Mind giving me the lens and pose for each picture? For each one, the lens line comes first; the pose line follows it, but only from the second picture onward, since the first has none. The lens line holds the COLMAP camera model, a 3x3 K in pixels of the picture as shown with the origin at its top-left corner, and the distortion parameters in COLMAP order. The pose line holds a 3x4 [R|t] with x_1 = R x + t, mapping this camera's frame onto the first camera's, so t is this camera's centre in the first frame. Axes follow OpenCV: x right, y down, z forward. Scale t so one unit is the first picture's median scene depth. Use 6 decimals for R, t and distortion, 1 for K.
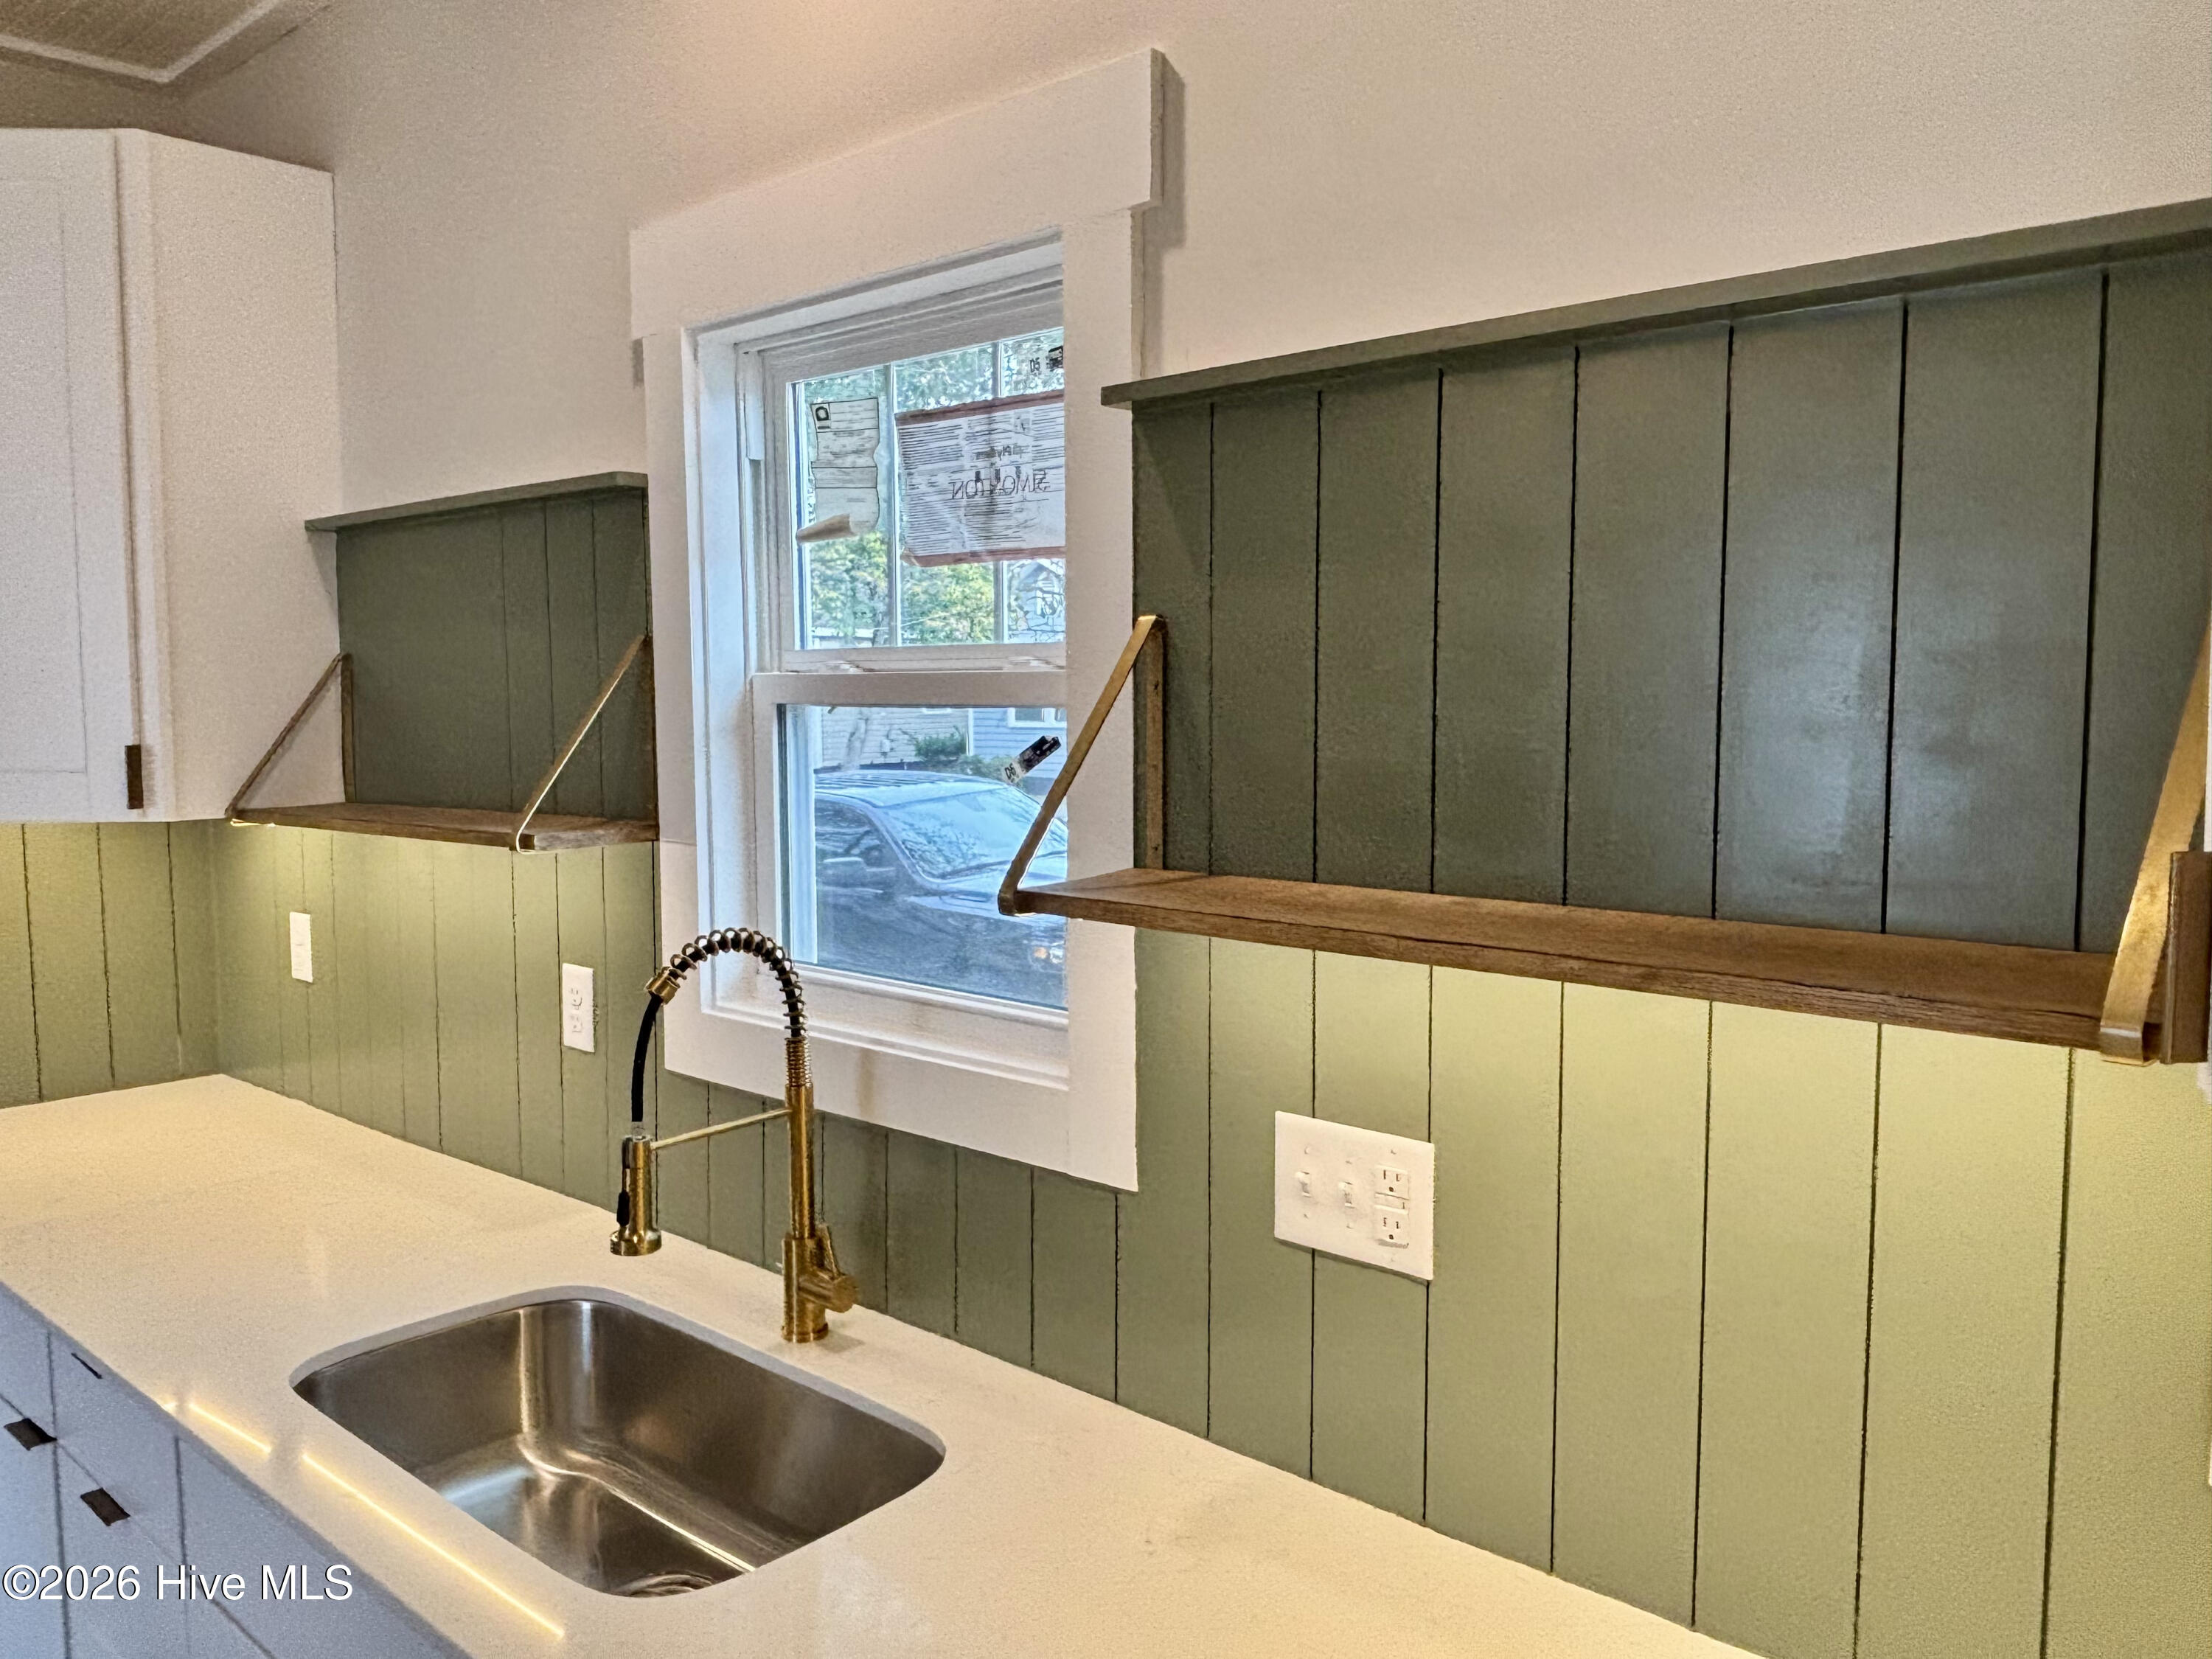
lens RADIAL K [[1610.7, 0, 1107.0], [0, 1610.7, 843.1], [0, 0, 1]] dist [0.003708, -0.017383]
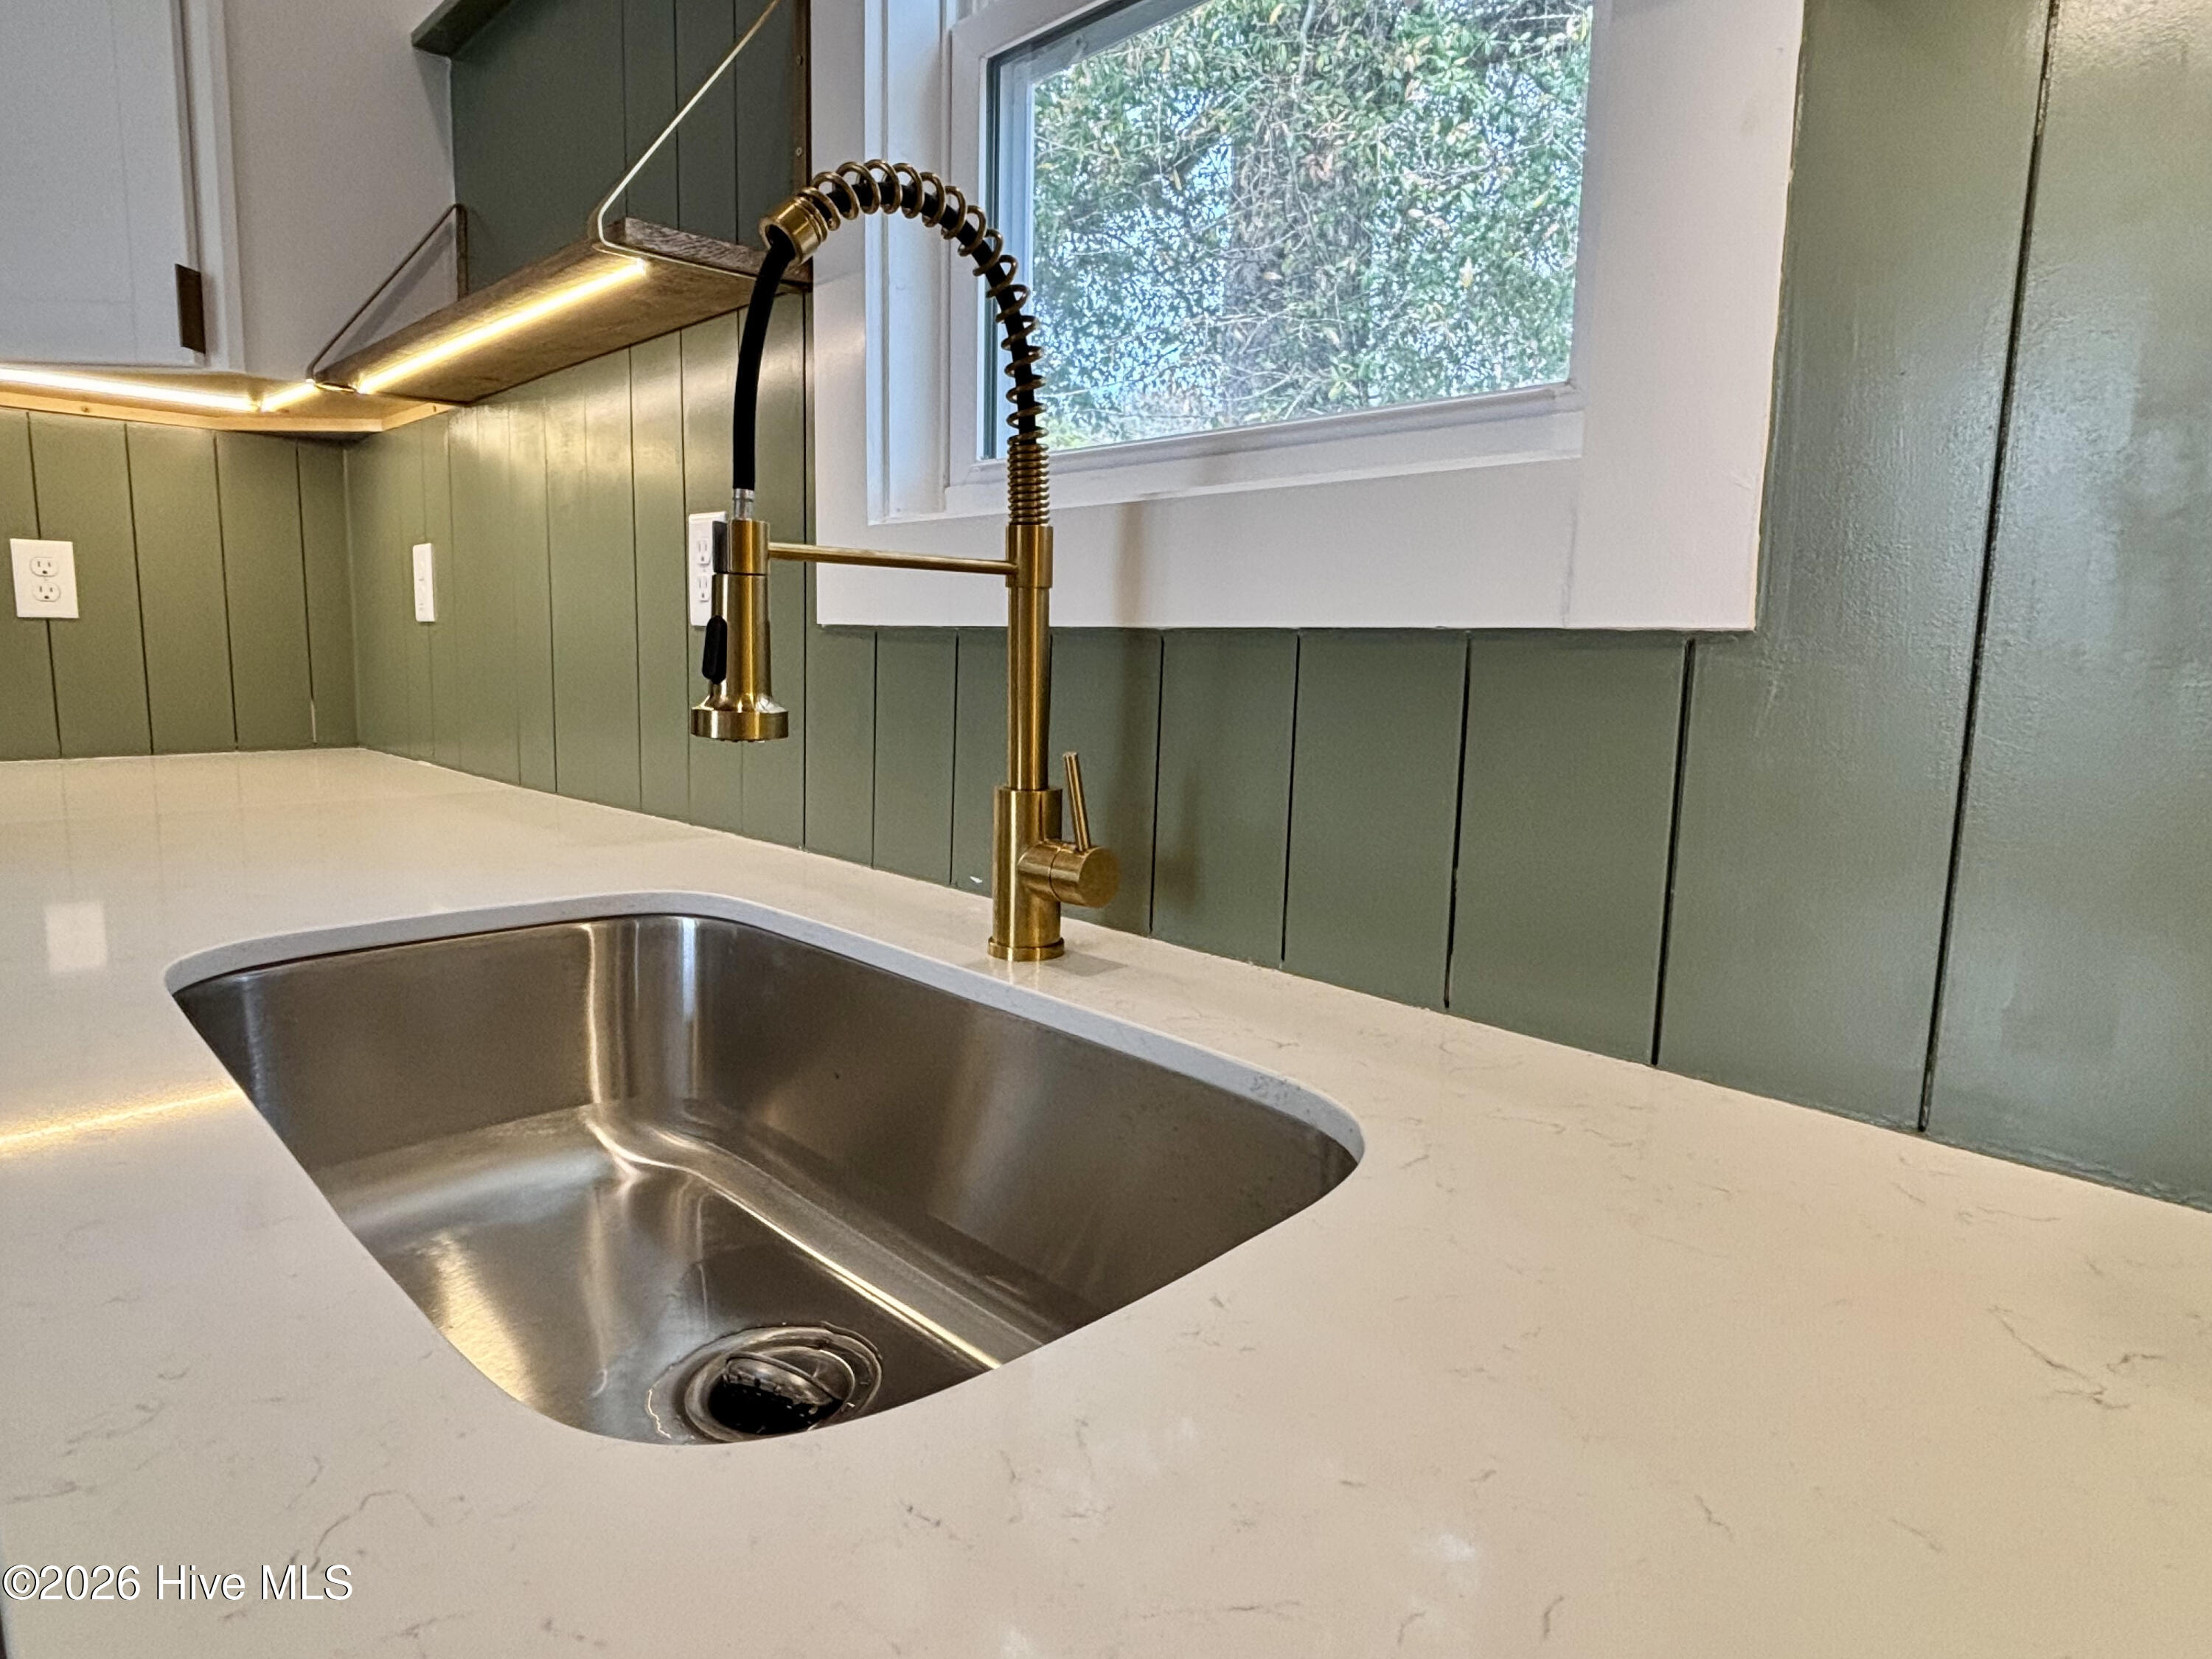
lens RADIAL K [[1256.8, 0, 1075.0], [0, 1256.8, 794.3], [0, 0, 1]] dist [-0.000228, -0.002823]
pose [[0.996255, 0.032370, -0.080174, -0.126921], [-0.029096, 0.998708, 0.041673, 0.214494], [0.081419, -0.039184, 0.995909, 0.508958]]
